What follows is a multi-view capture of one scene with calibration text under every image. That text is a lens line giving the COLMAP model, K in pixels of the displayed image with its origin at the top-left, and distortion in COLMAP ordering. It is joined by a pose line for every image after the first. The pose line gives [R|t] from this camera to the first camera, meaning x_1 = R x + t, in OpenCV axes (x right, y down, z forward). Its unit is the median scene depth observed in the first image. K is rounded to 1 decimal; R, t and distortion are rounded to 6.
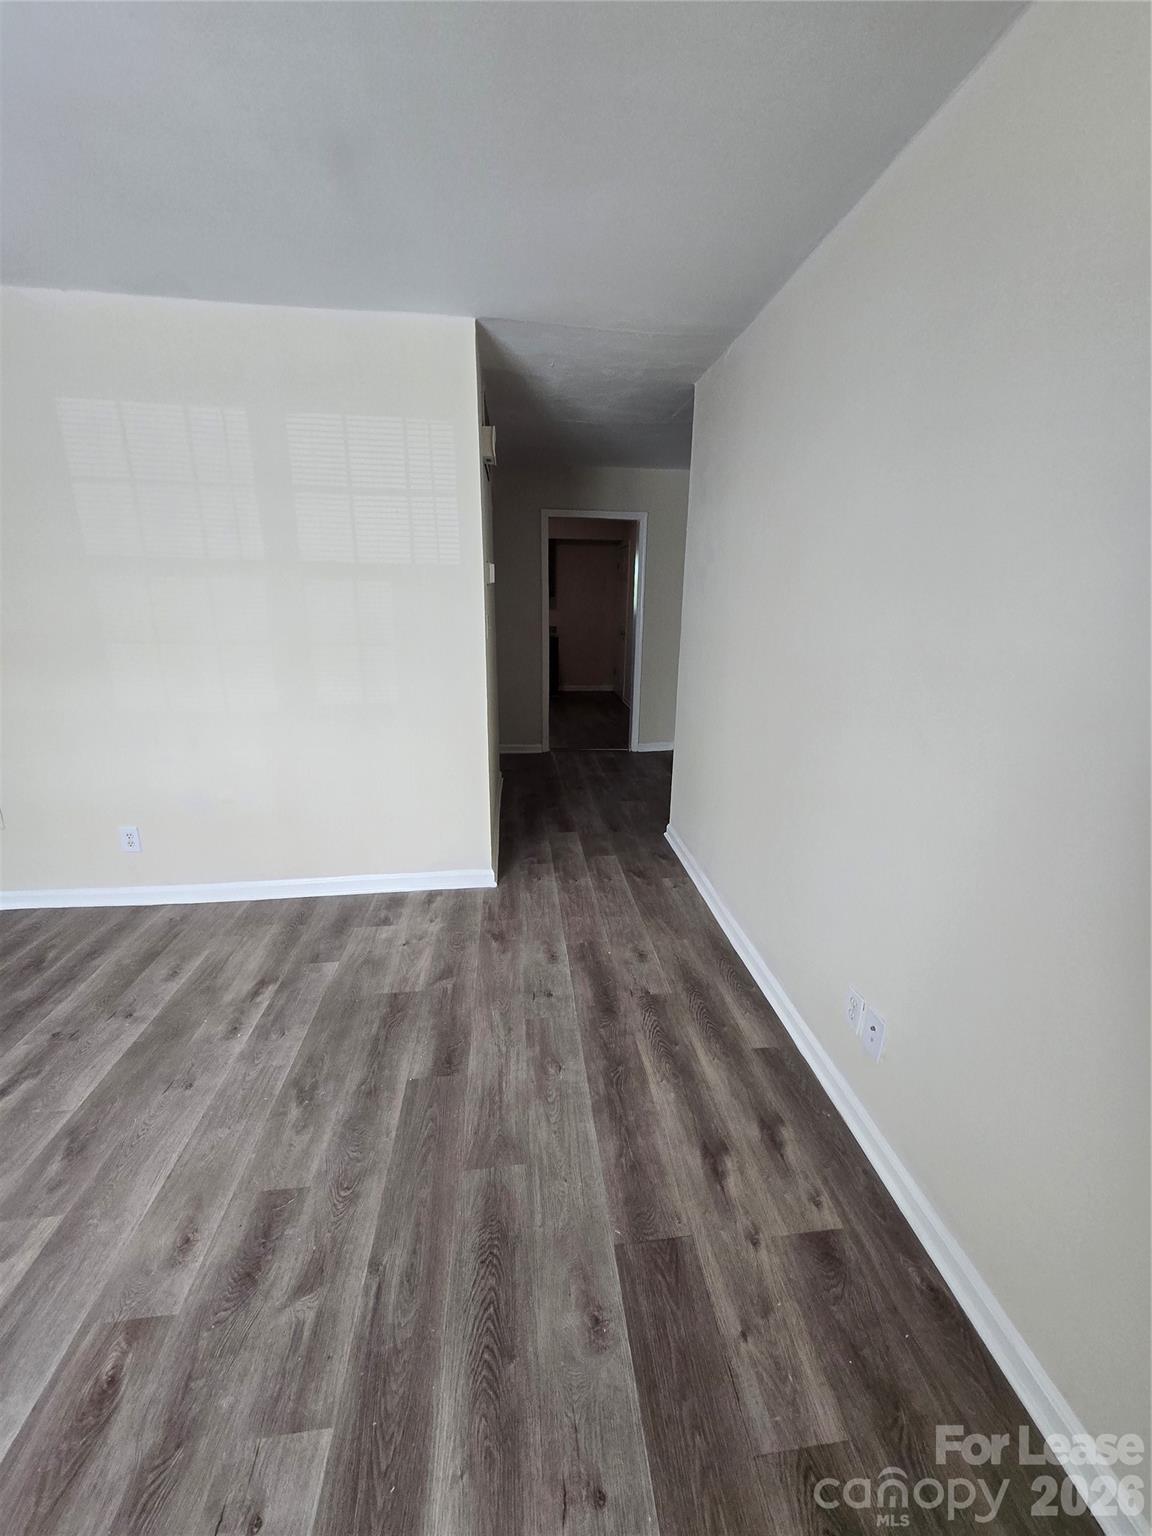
lens RADIAL K [[602.5, 0, 588.0], [0, 602.5, 759.1], [0, 0, 1]] dist [0.002556, -0.000420]
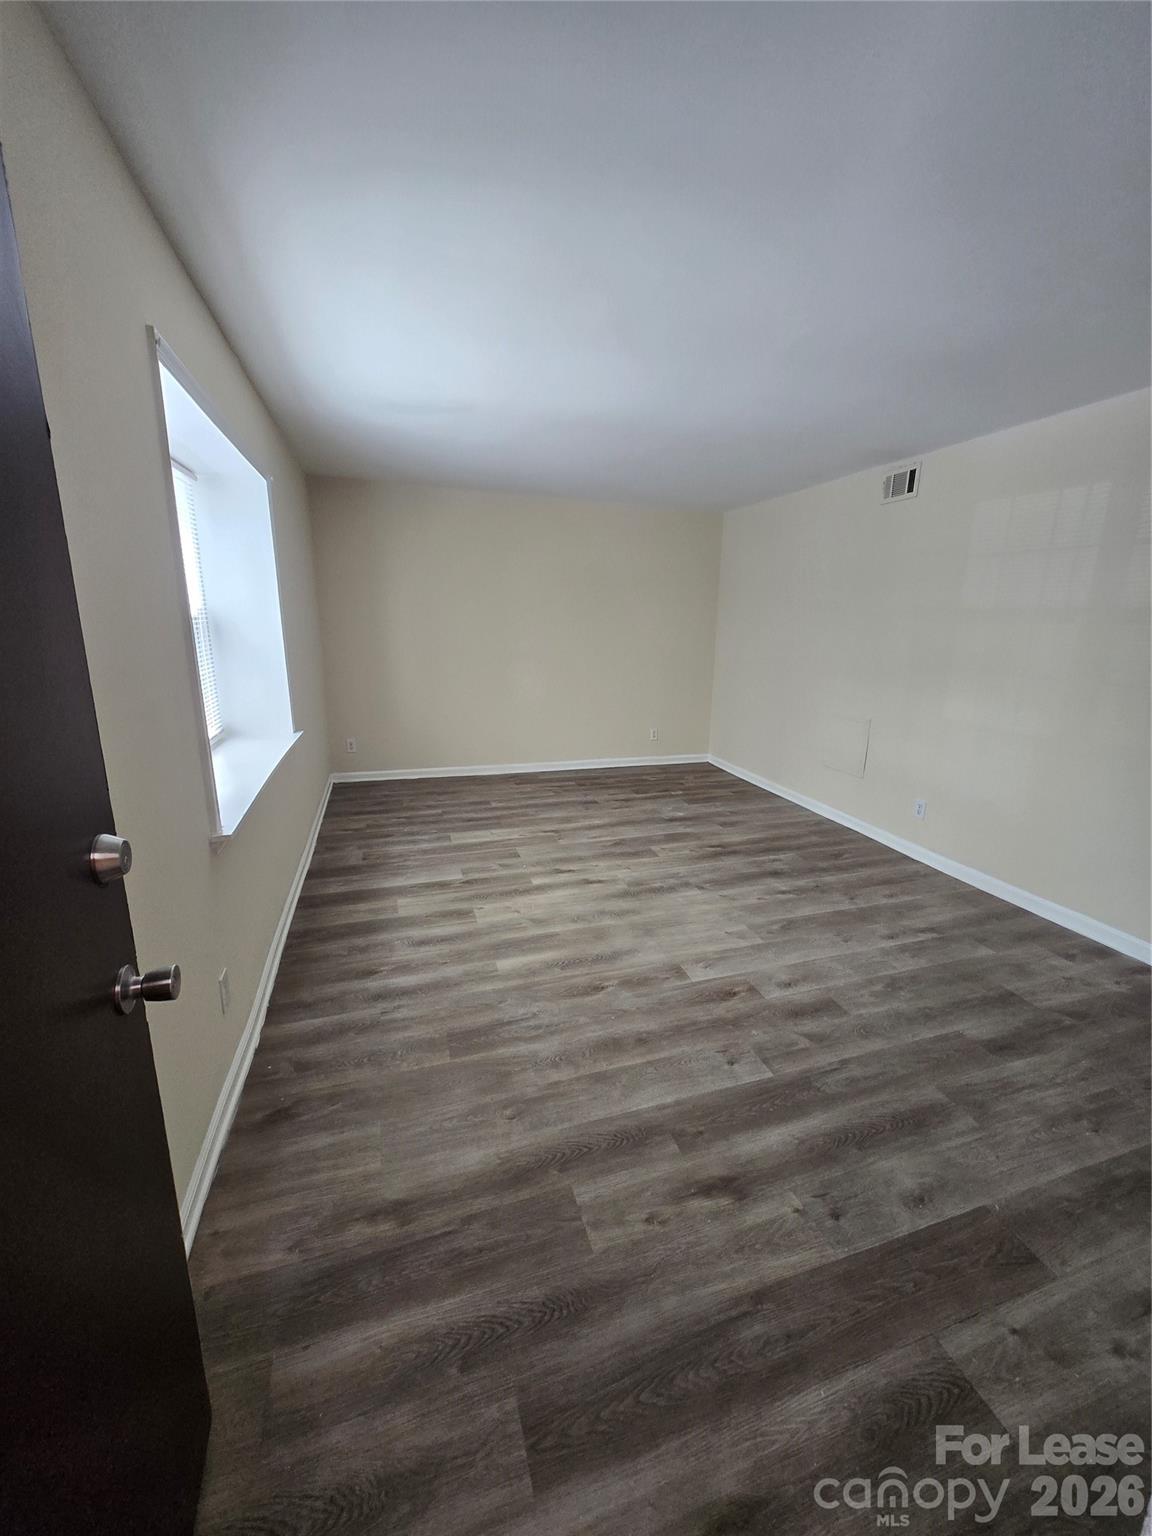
lens RADIAL K [[602.5, 0, 584.4], [0, 602.5, 760.0], [0, 0, 1]] dist [0.002556, -0.000420]
pose [[0.190660, 0.216075, -0.957580, 0.619477], [-0.281144, 0.946632, 0.157627, 0.039627], [0.940535, 0.239165, 0.241233, -0.133252]]
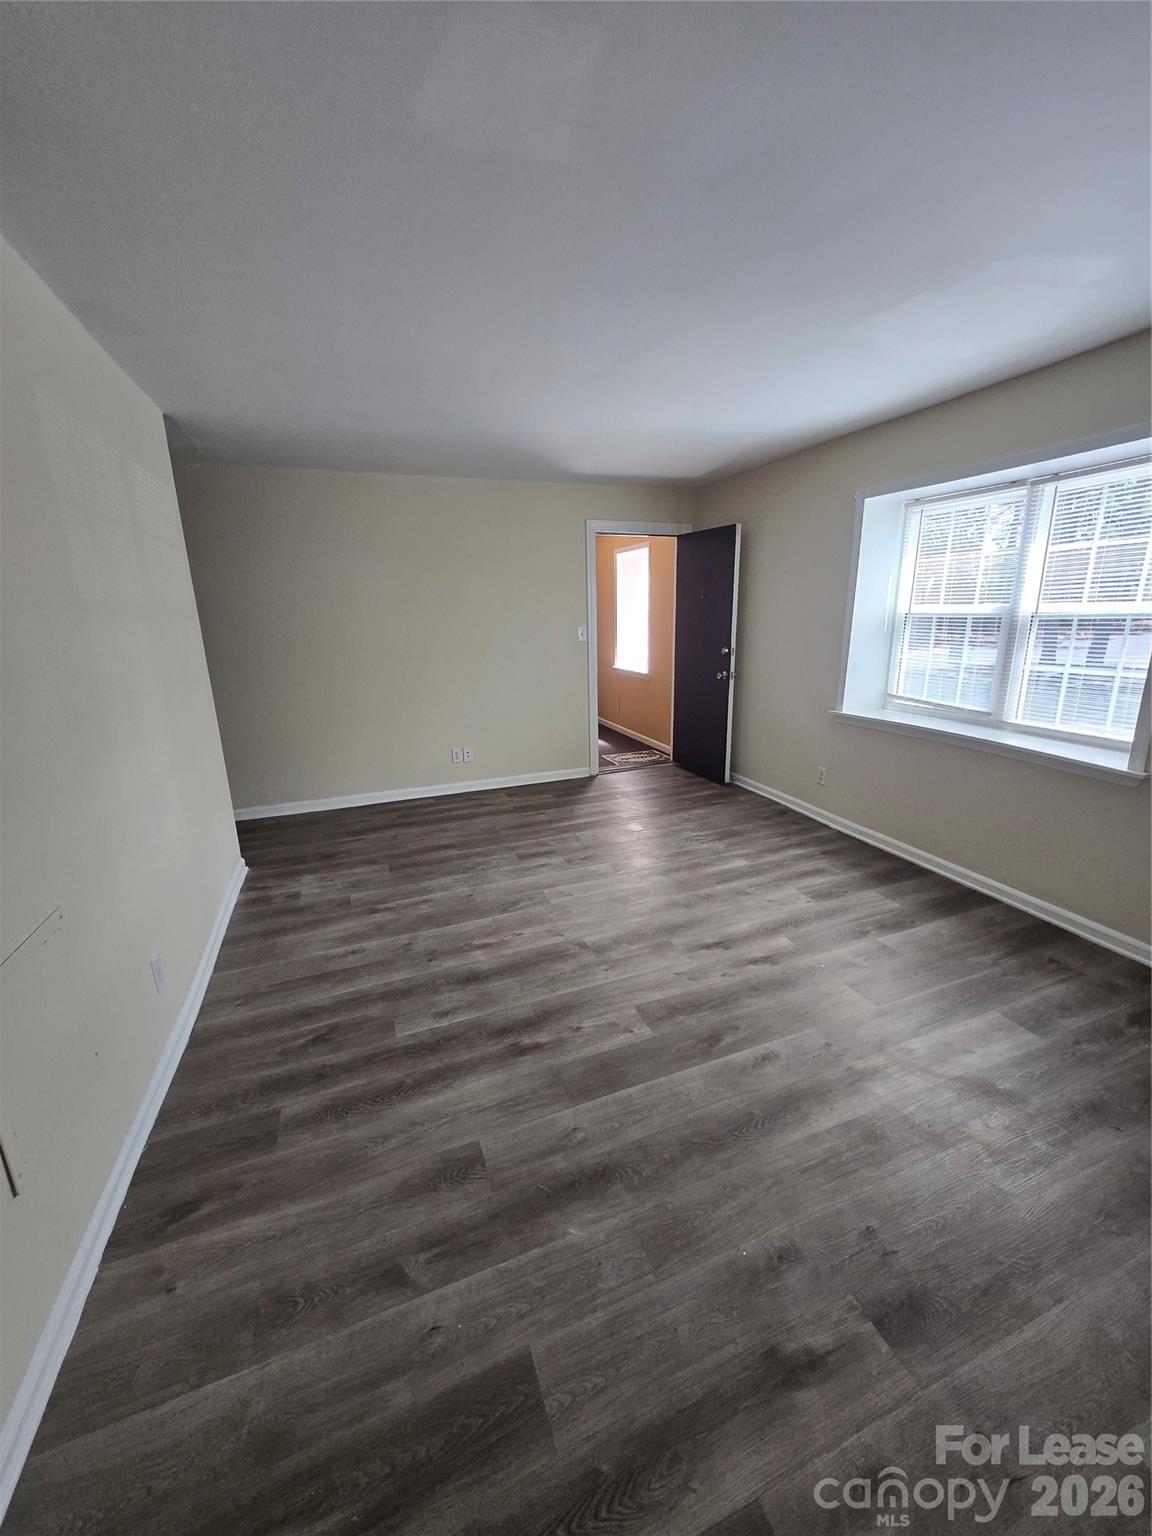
lens RADIAL K [[602.5, 0, 579.7], [0, 602.5, 765.3], [0, 0, 1]] dist [0.002556, -0.000420]
pose [[-0.238718, -0.252590, 0.937663, -2.367358], [0.277970, 0.907402, 0.315206, -0.293986], [-0.930455, 0.335887, -0.146401, 0.839412]]
